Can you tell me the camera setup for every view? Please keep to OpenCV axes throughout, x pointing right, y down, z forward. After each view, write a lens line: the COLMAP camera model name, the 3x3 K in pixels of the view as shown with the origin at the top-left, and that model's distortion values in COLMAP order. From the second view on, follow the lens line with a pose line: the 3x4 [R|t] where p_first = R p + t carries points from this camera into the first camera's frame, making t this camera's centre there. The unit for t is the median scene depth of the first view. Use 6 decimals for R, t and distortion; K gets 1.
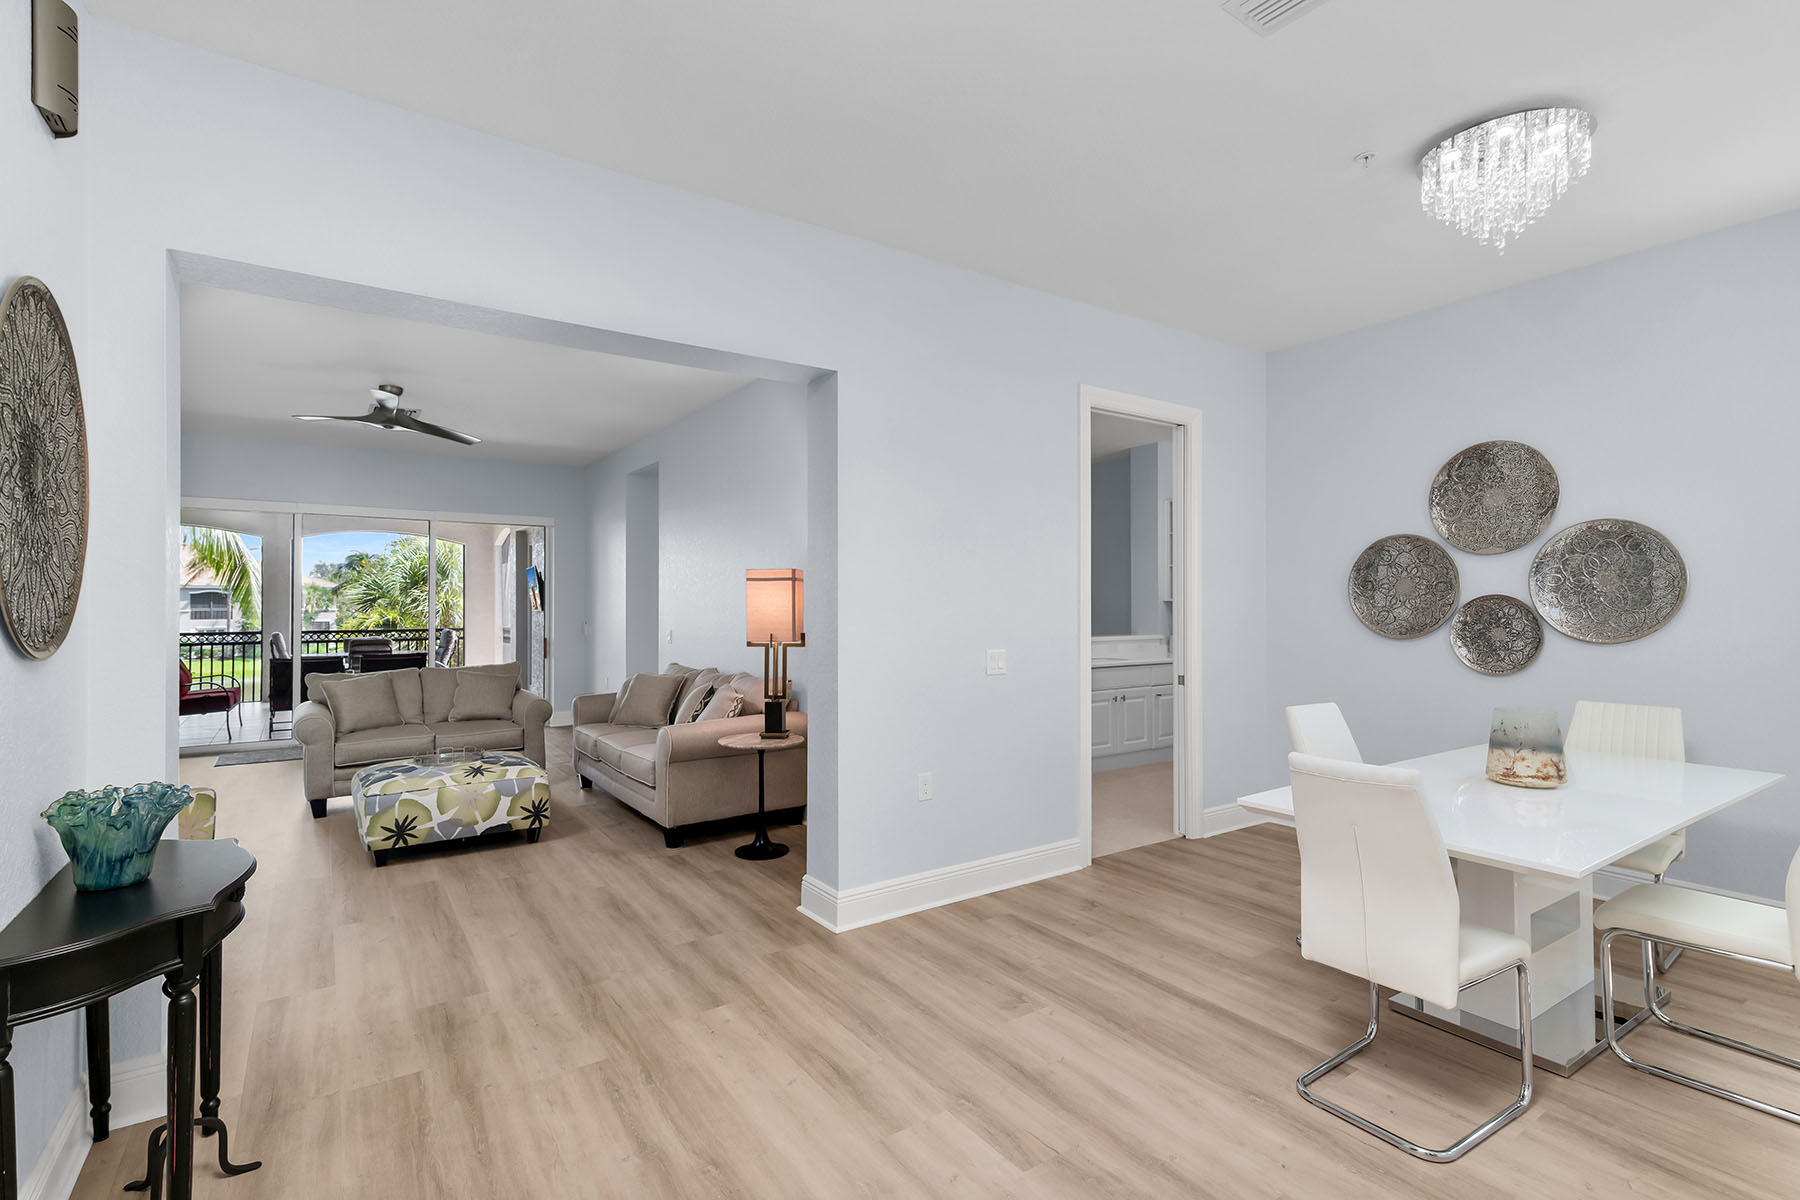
lens RADIAL K [[818.2, 0, 894.8], [0, 818.2, 588.2], [0, 0, 1]] dist [0.008832, -0.000206]
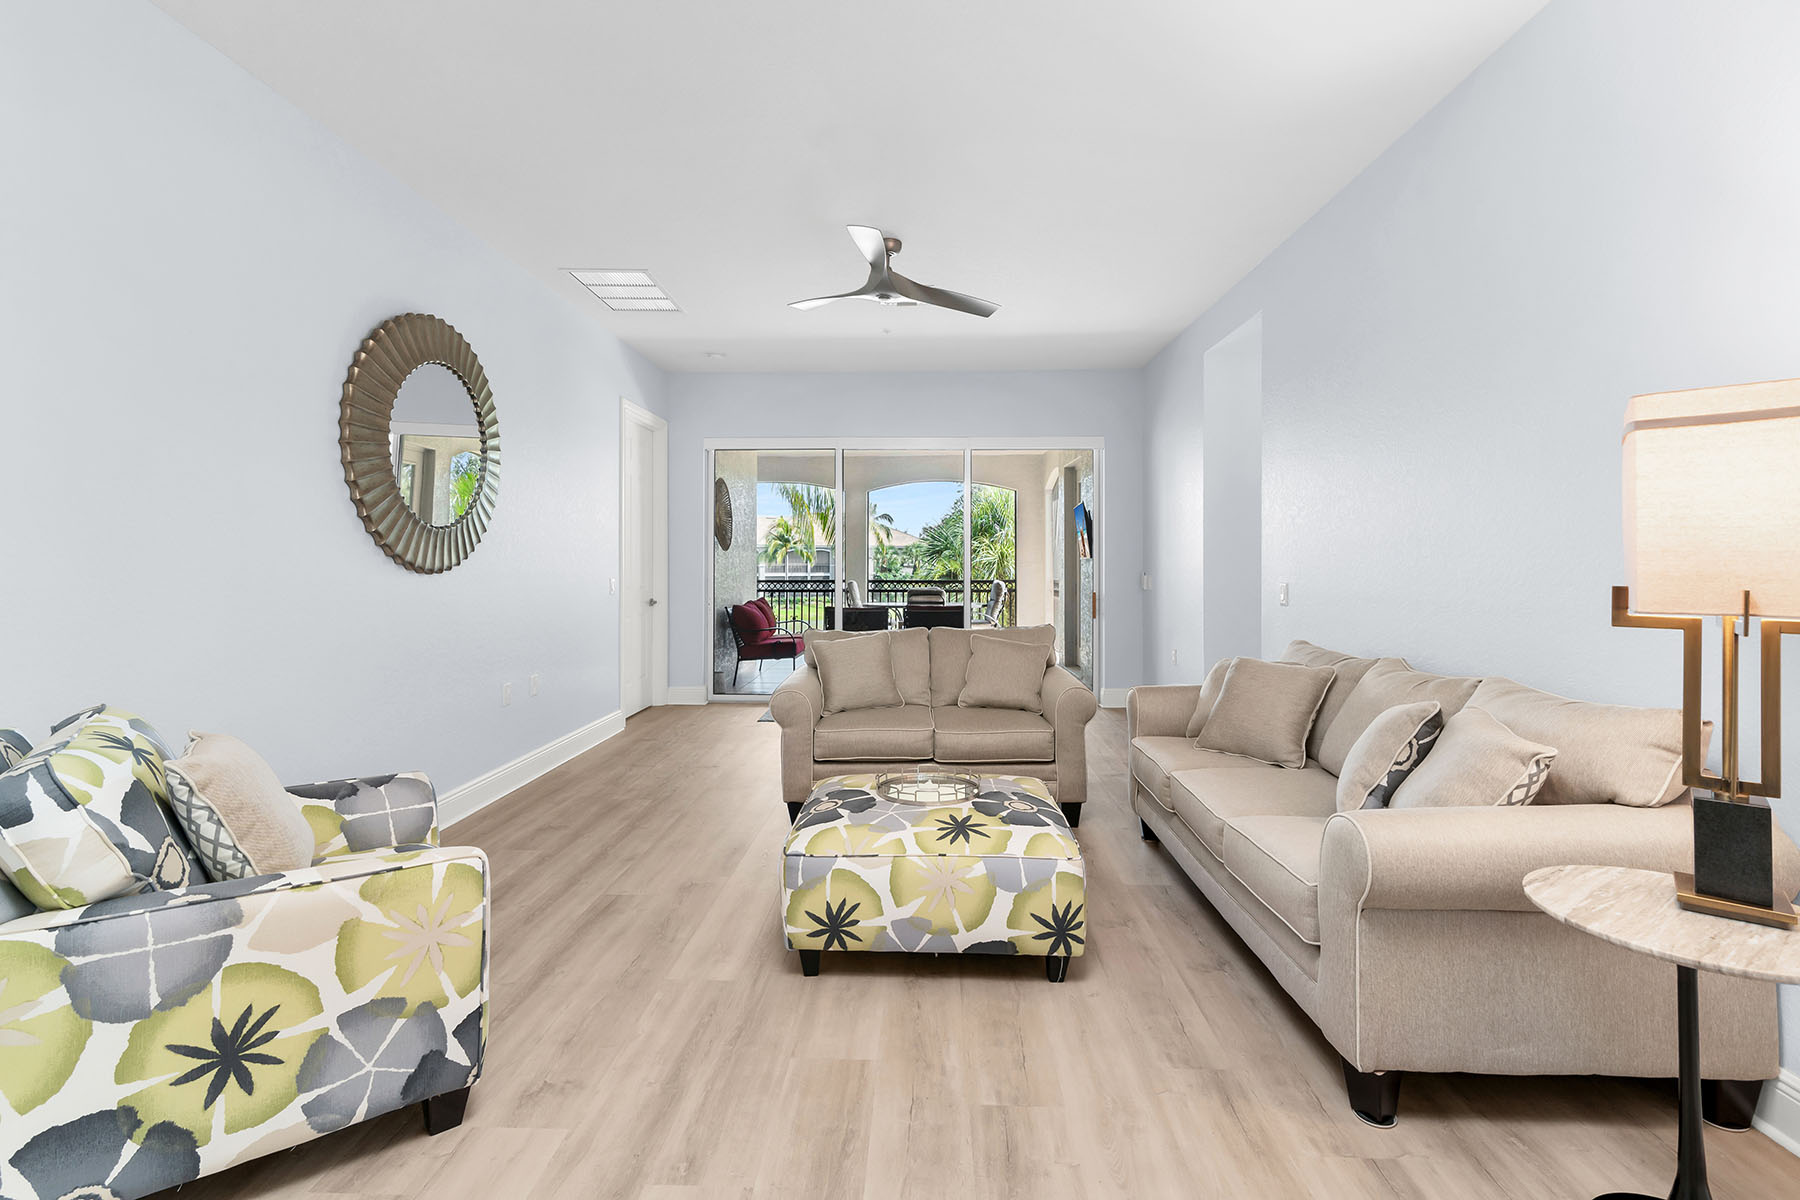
lens RADIAL K [[818.2, 0, 894.8], [0, 818.2, 588.2], [0, 0, 1]] dist [0.008832, -0.000206]
pose [[0.794898, 0.019679, -0.606423, -0.210539], [0.012076, 0.998763, 0.048241, 0.034539], [0.606622, -0.045670, 0.793677, 0.534745]]
